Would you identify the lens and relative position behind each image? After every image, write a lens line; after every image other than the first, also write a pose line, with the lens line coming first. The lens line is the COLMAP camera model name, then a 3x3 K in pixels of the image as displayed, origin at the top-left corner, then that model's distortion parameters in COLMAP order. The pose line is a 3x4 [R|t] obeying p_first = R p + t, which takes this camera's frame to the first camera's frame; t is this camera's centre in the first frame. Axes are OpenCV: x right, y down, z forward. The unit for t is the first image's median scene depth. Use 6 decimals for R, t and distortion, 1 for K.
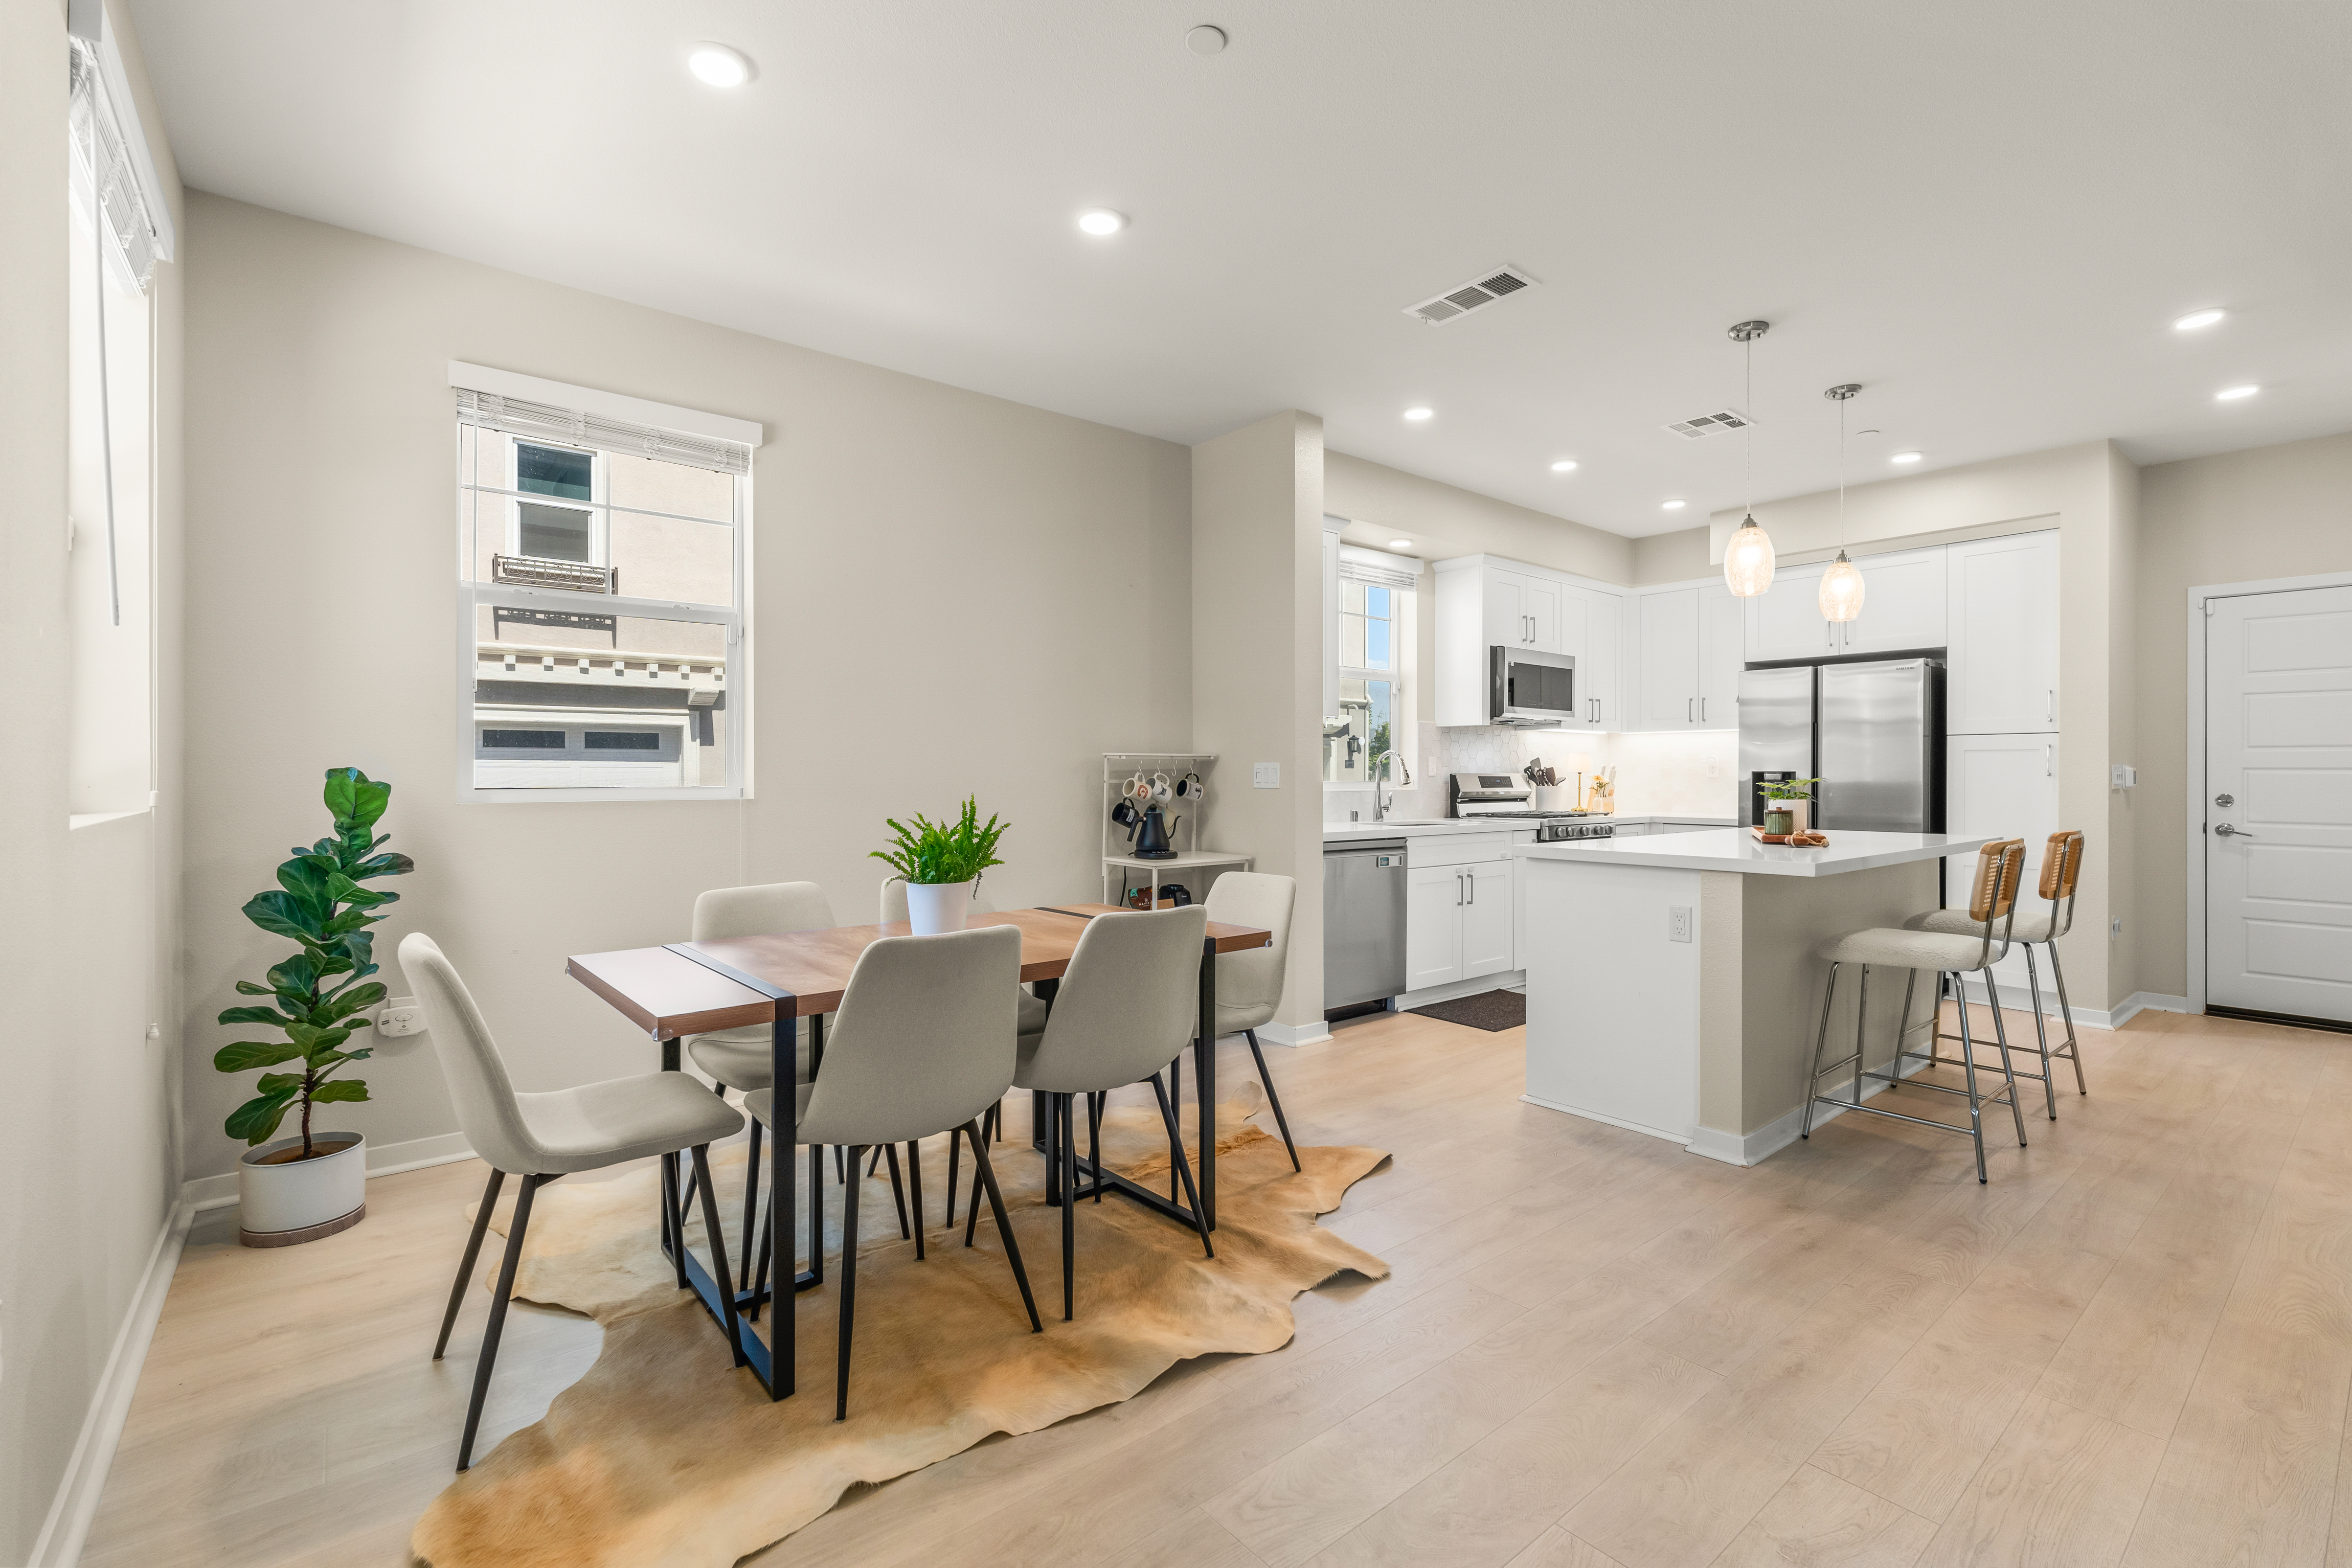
lens RADIAL K [[1031.9, 0, 1171.3], [0, 1031.9, 770.2], [0, 0, 1]] dist [-0.002513, 0.000549]
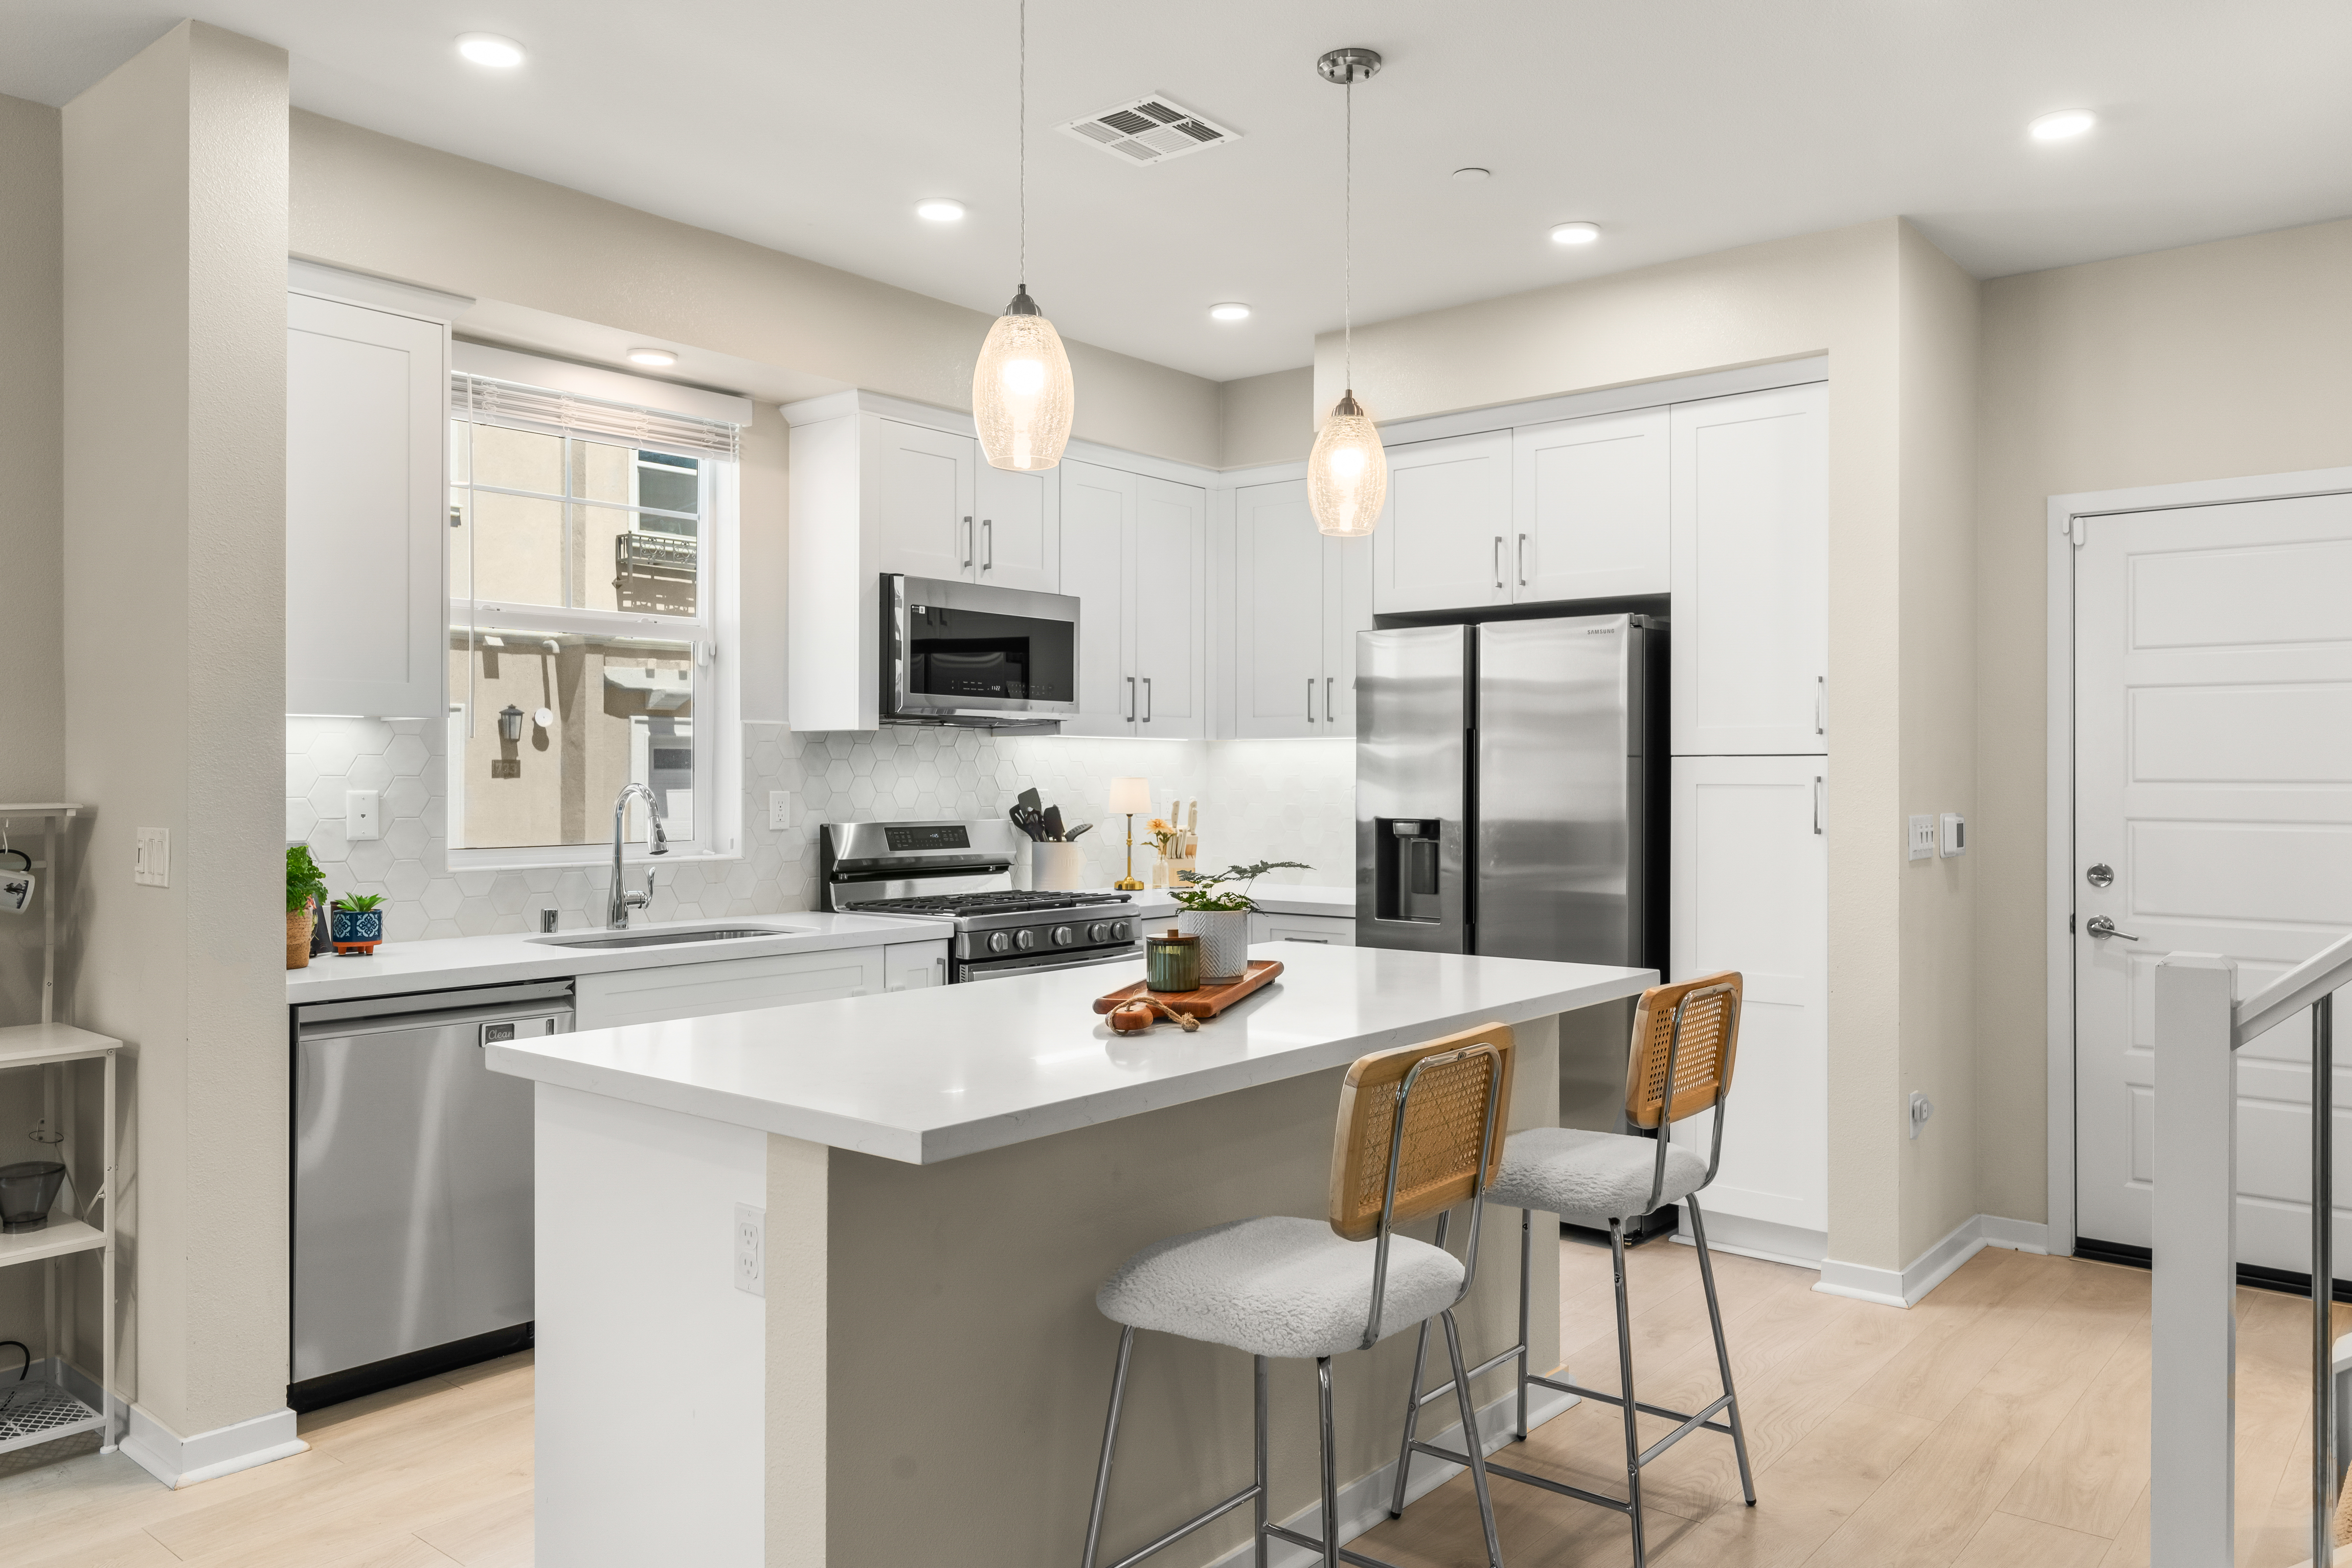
lens RADIAL K [[1657.4, 0, 1174.5], [0, 1657.4, 767.4], [0, 0, 1]] dist [0.003007, 0.001738]
pose [[0.980953, -0.000184, 0.194246, 0.328139], [0.000472, 0.999999, -0.001436, -0.027041], [-0.194245, 0.001500, 0.980952, 0.194472]]
